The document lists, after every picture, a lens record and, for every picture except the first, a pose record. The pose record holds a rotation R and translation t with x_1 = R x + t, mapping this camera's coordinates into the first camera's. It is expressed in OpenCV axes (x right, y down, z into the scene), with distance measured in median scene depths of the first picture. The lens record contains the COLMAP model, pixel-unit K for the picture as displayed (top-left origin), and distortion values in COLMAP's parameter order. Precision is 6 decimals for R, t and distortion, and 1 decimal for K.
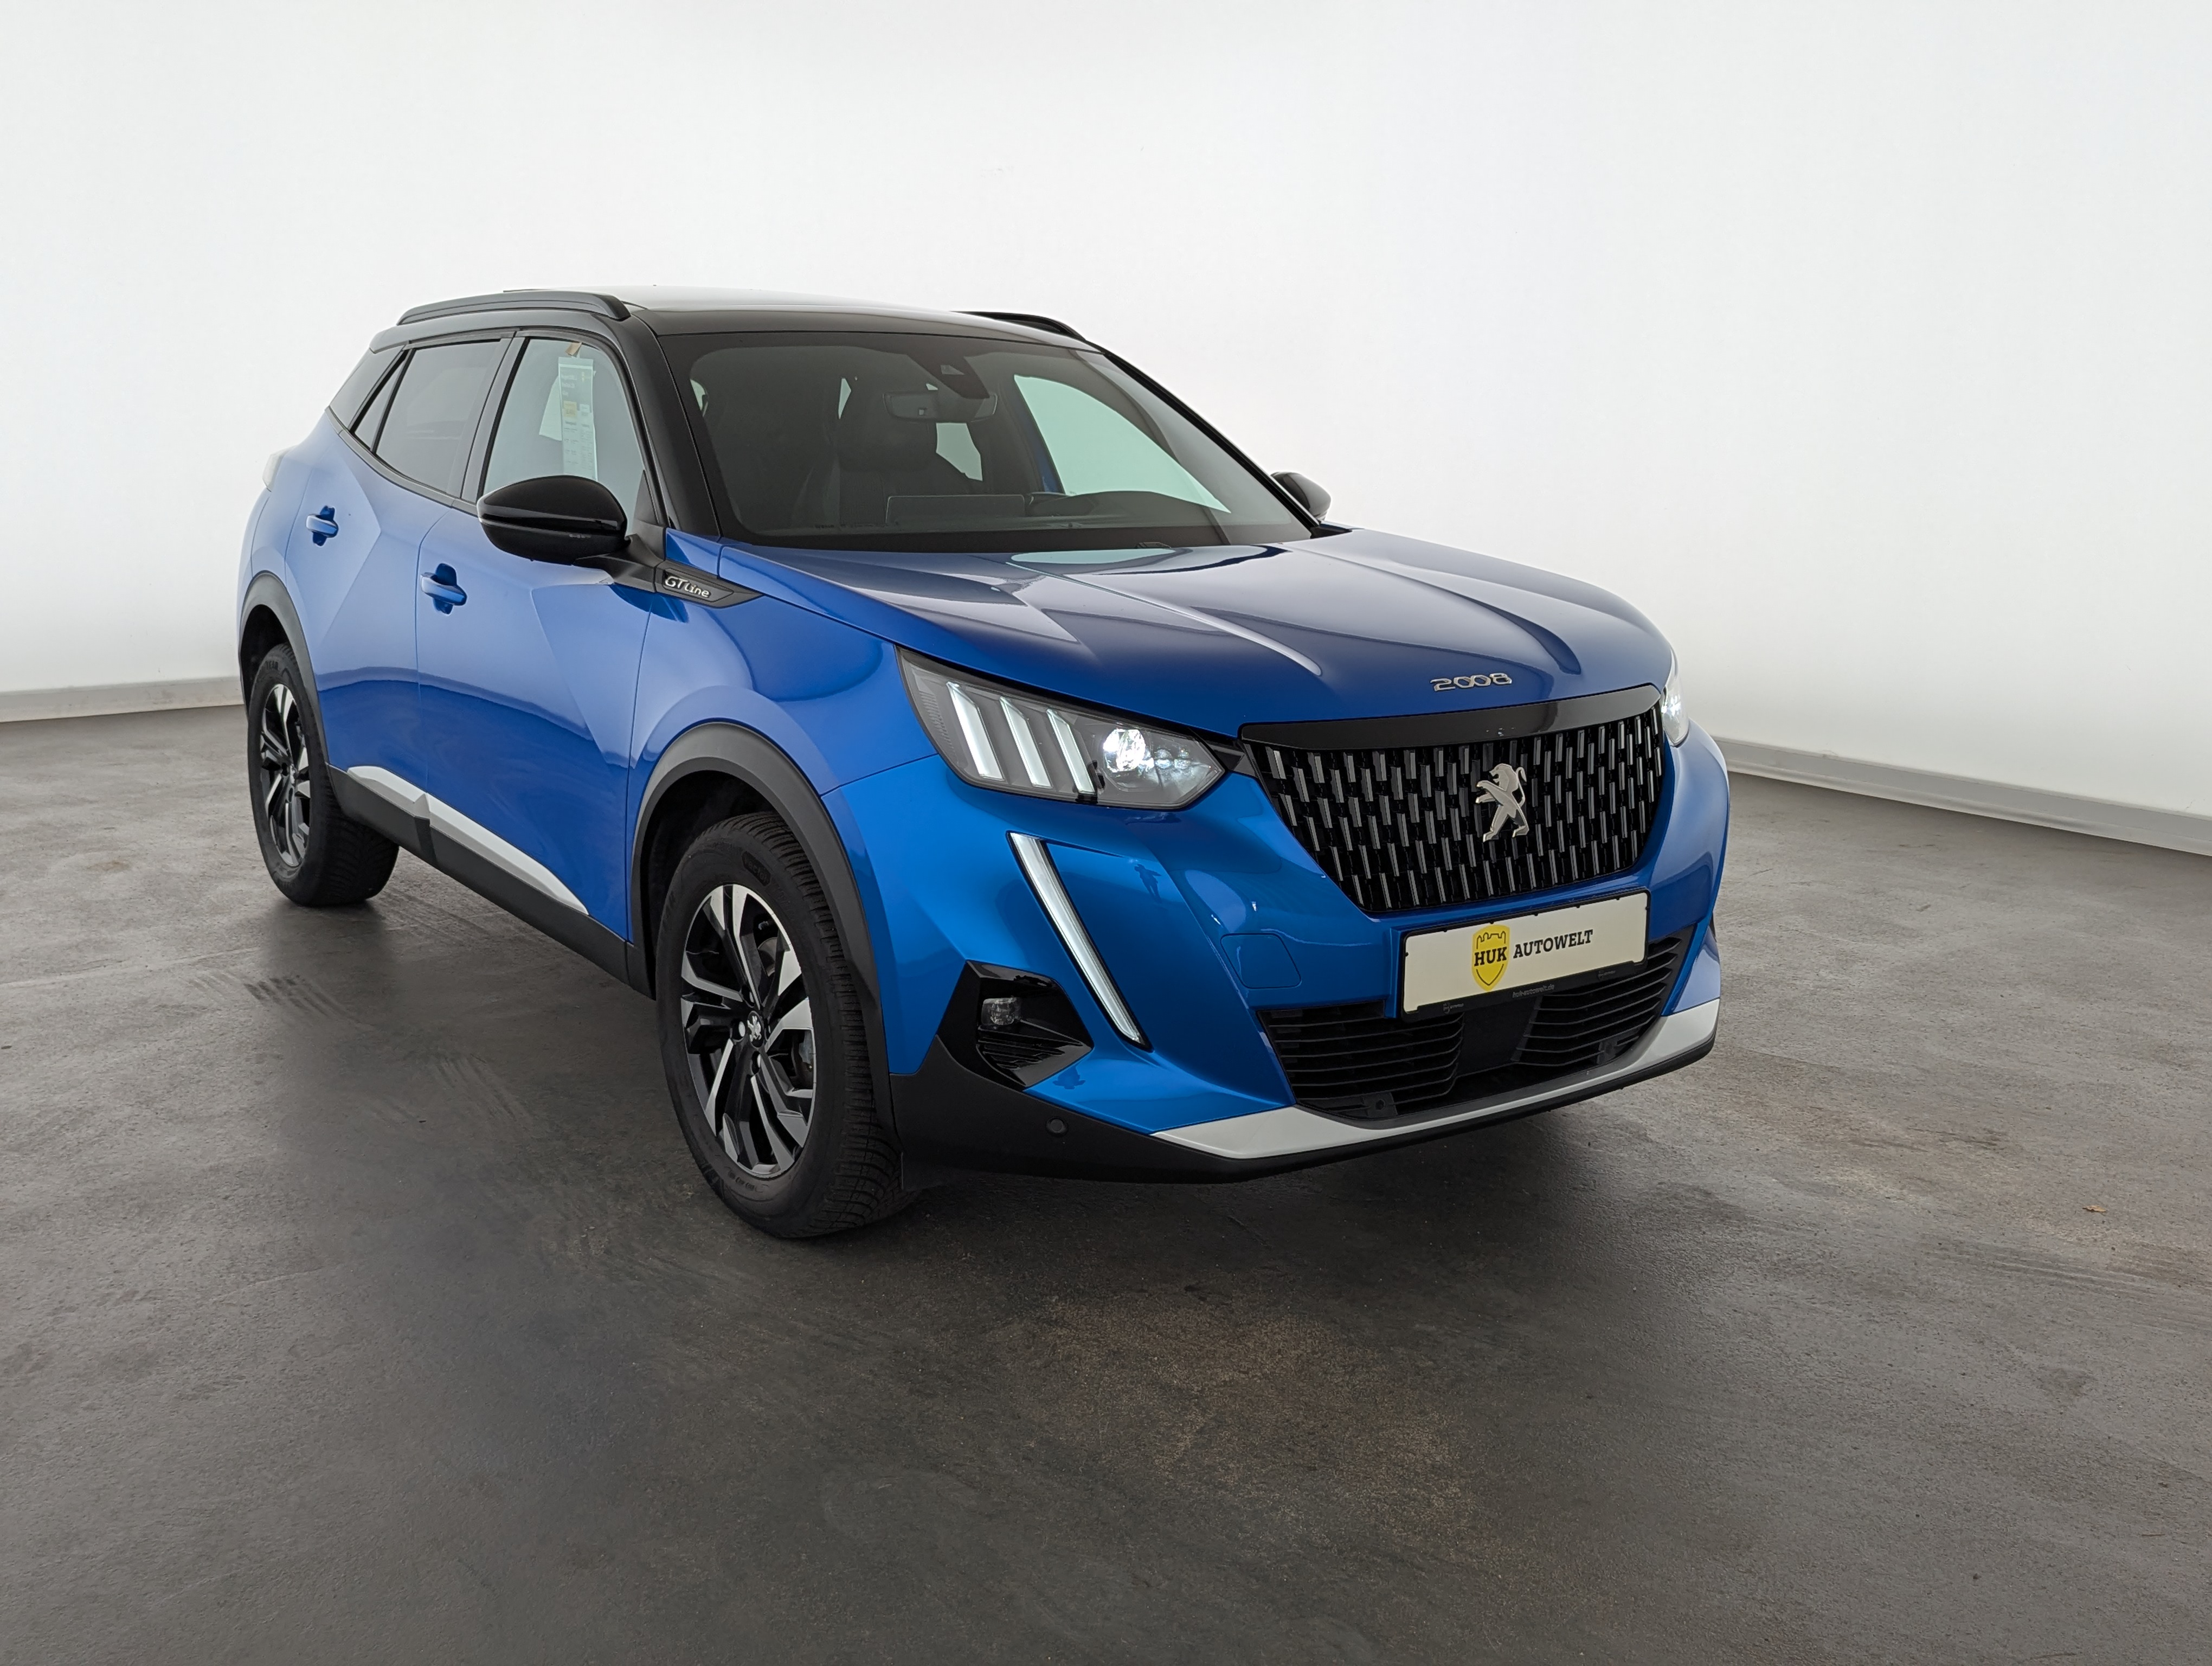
lens RADIAL K [[2113.5, 0, 1106.0], [0, 2113.5, 833.0], [0, 0, 1]] dist [0.063294, -0.033839]
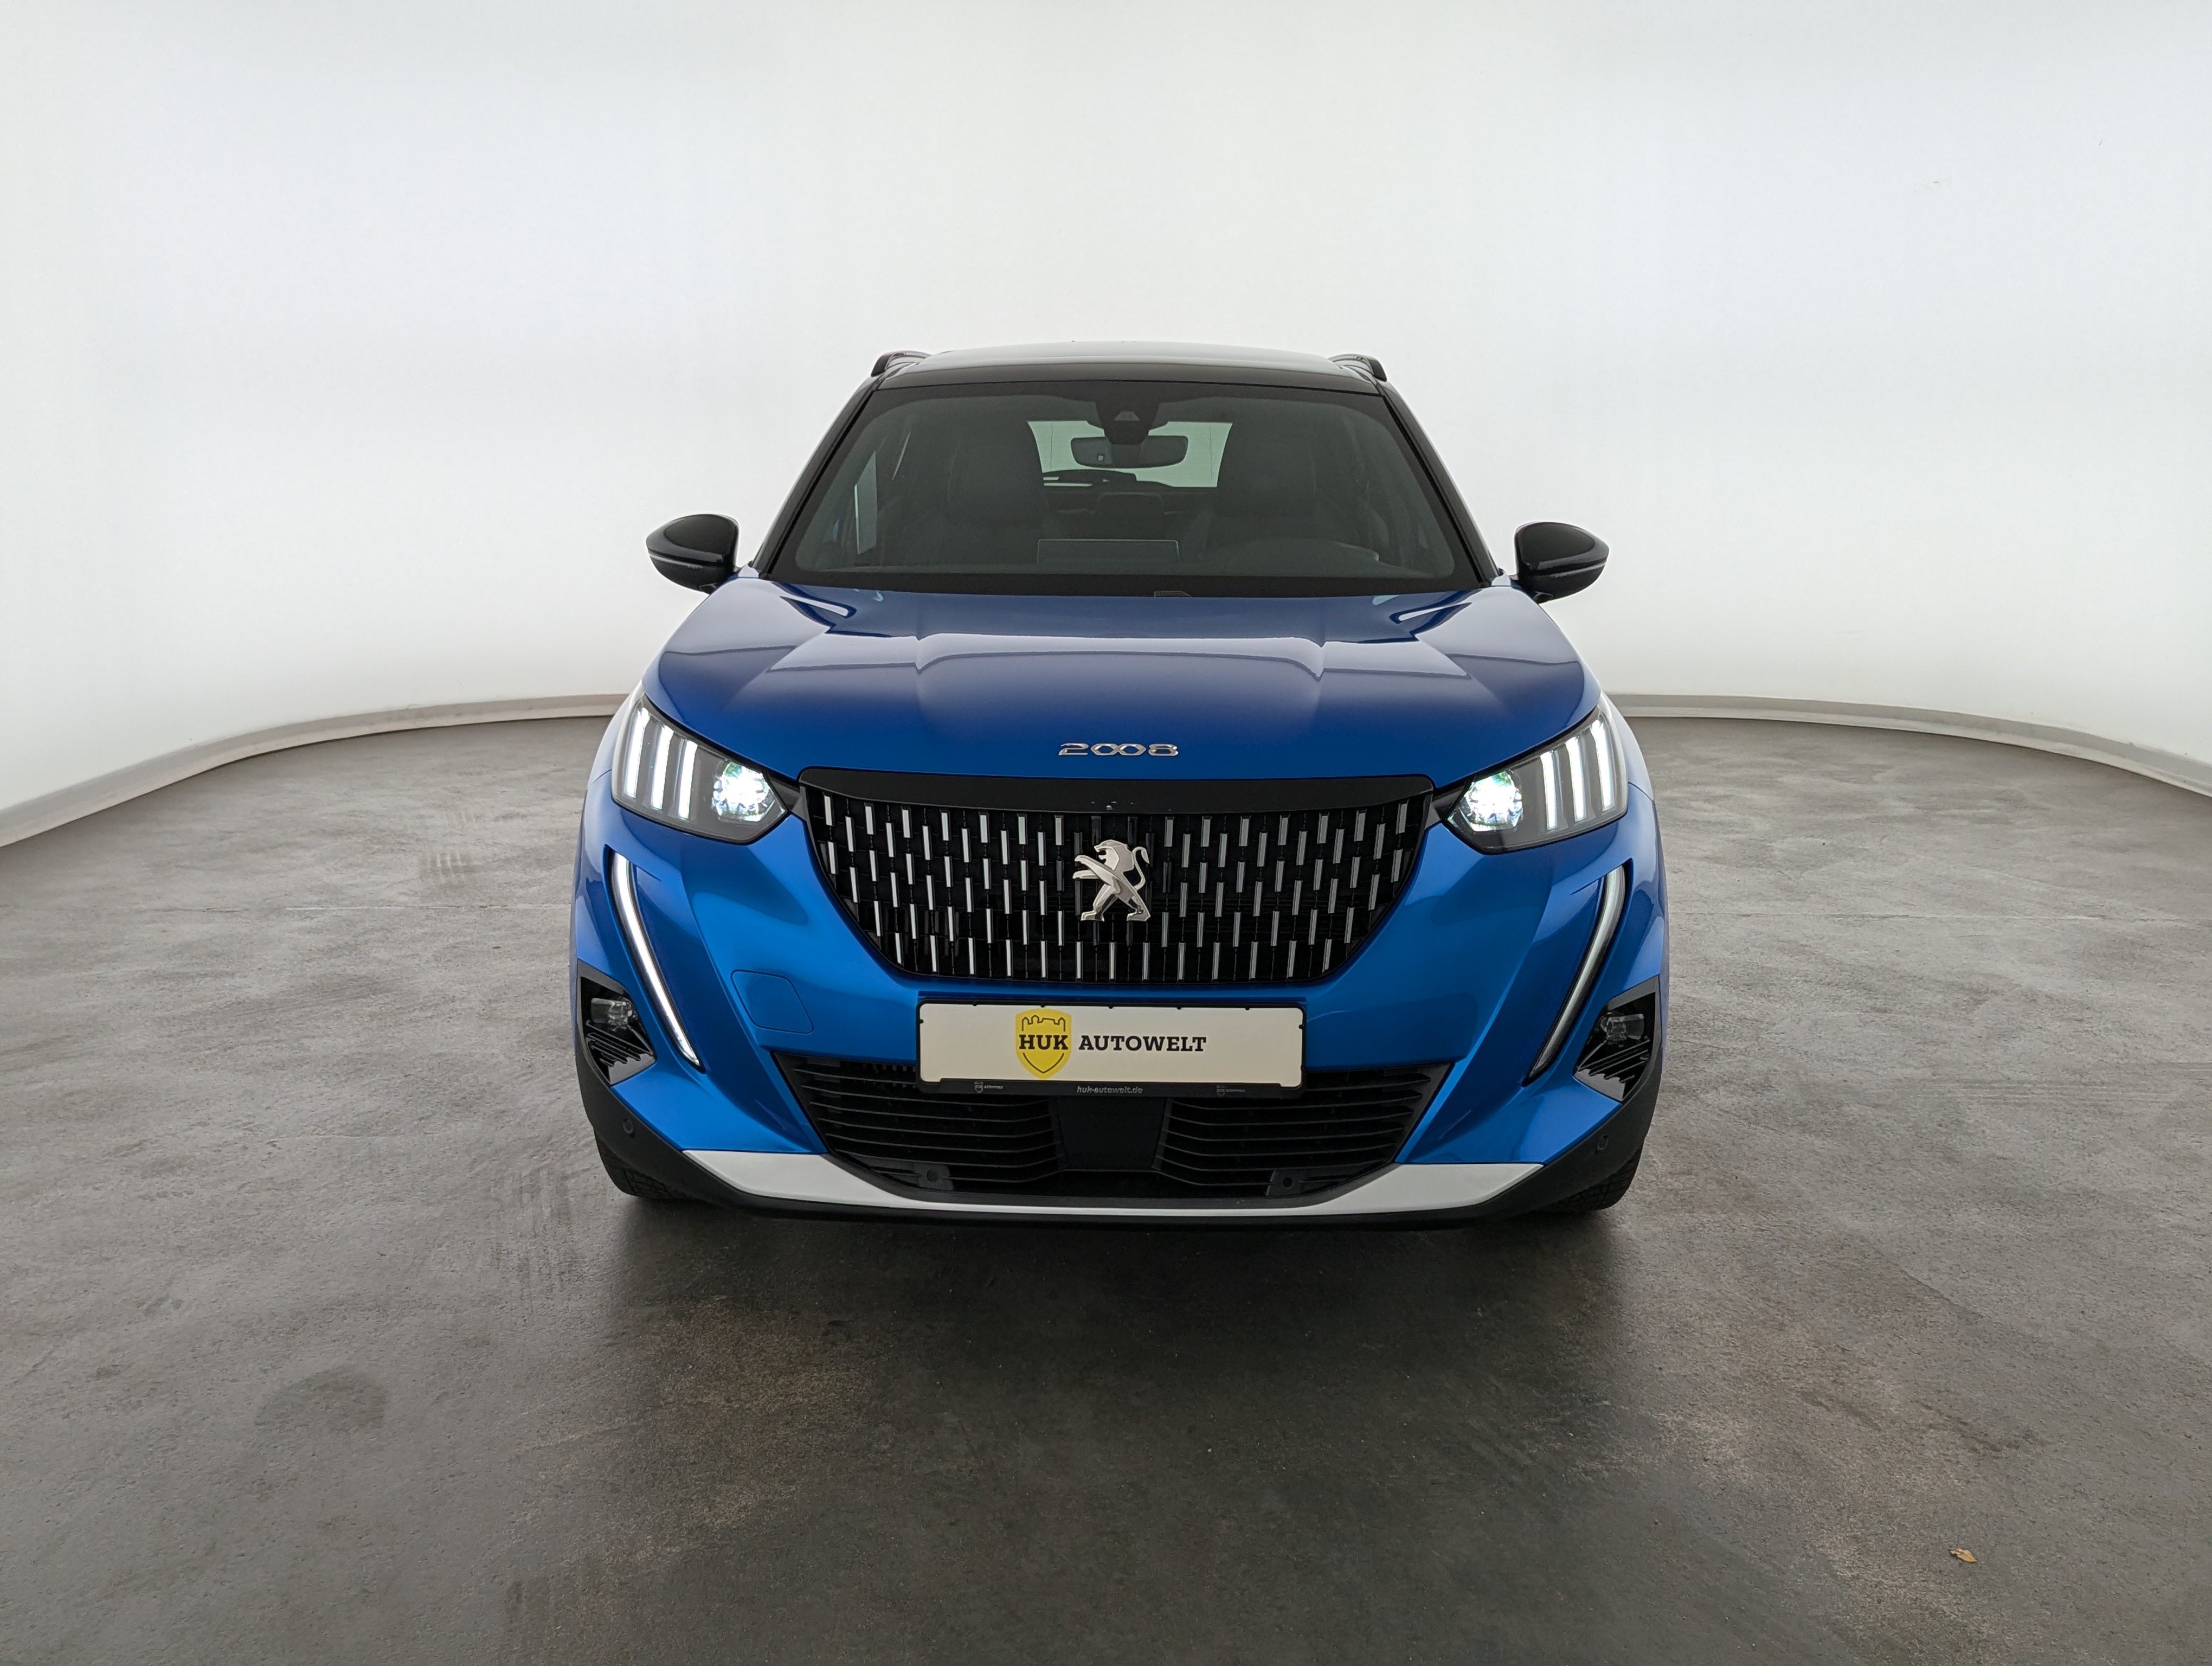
lens RADIAL K [[2129.5, 0, 1114.3], [0, 2129.5, 829.0], [0, 0, 1]] dist [0.025646, 0.009044]
pose [[0.791548, 0.104097, -0.602176, 0.749465], [-0.119584, 0.992719, 0.014419, -0.051226], [0.599292, 0.060597, 0.798233, 0.262111]]
